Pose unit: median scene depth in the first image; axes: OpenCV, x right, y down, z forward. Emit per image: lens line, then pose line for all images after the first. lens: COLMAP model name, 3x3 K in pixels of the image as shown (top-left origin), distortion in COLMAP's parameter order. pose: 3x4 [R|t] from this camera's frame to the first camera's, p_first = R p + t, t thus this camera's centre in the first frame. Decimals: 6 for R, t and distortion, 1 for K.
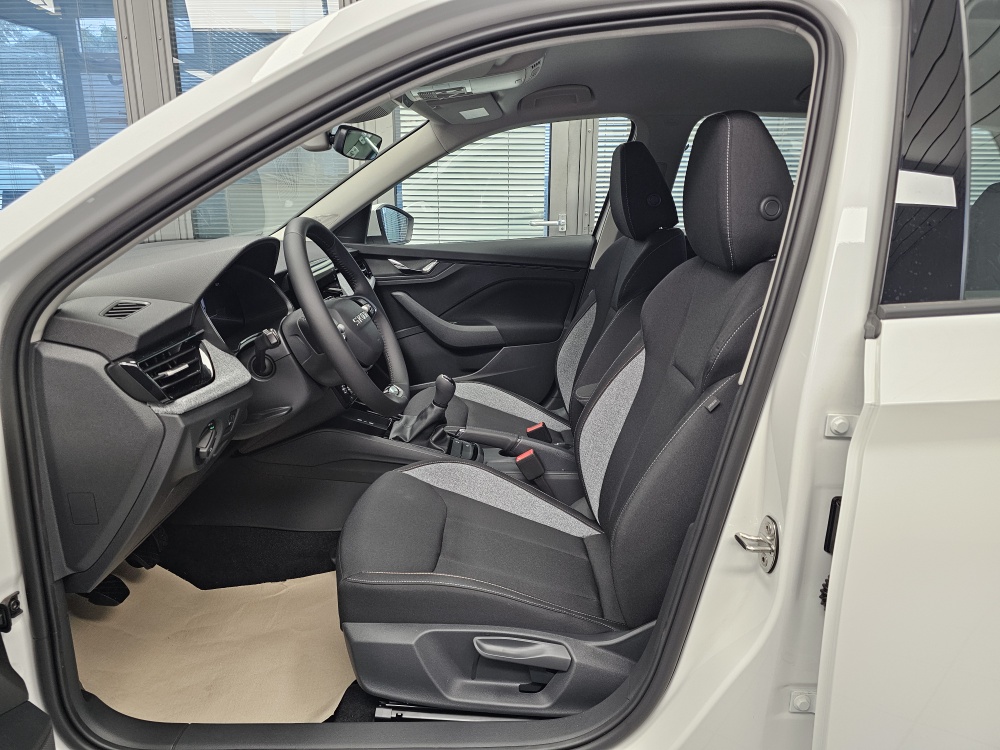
lens RADIAL K [[676.8, 0, 507.9], [0, 676.8, 373.3], [0, 0, 1]] dist [0.061152, -0.060814]
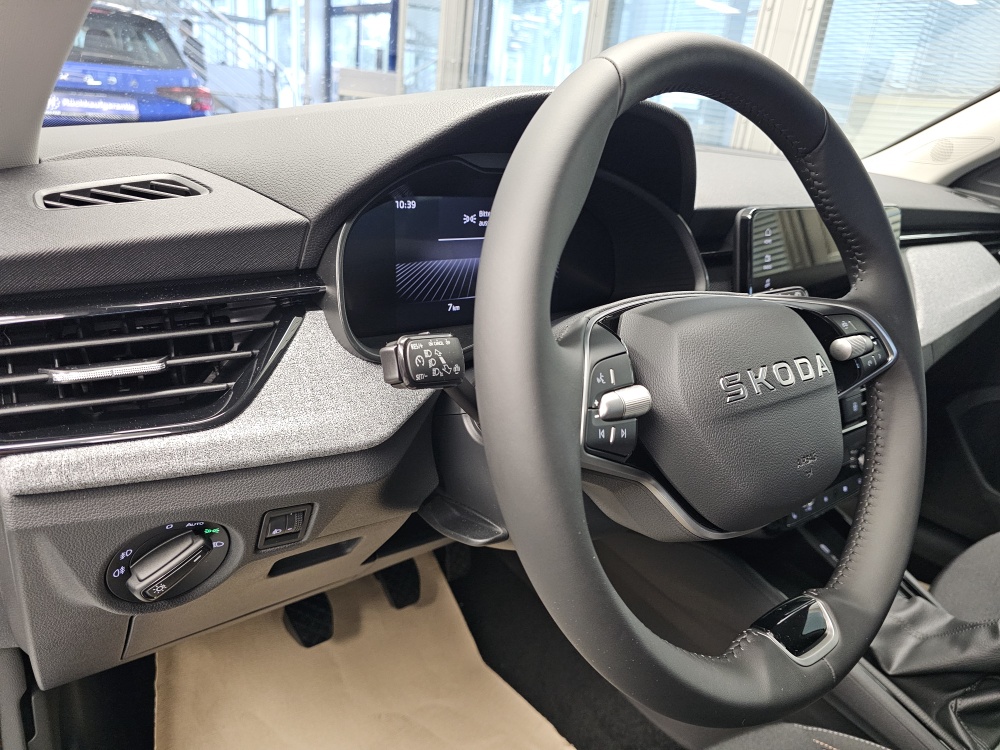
lens RADIAL K [[676.8, 0, 498.5], [0, 676.8, 376.0], [0, 0, 1]] dist [0.061152, -0.060814]
pose [[0.594266, 0.345905, -0.726084, -0.073192], [-0.297481, 0.933298, 0.201147, -0.126868], [0.747230, 0.096461, 0.657528, 0.814358]]
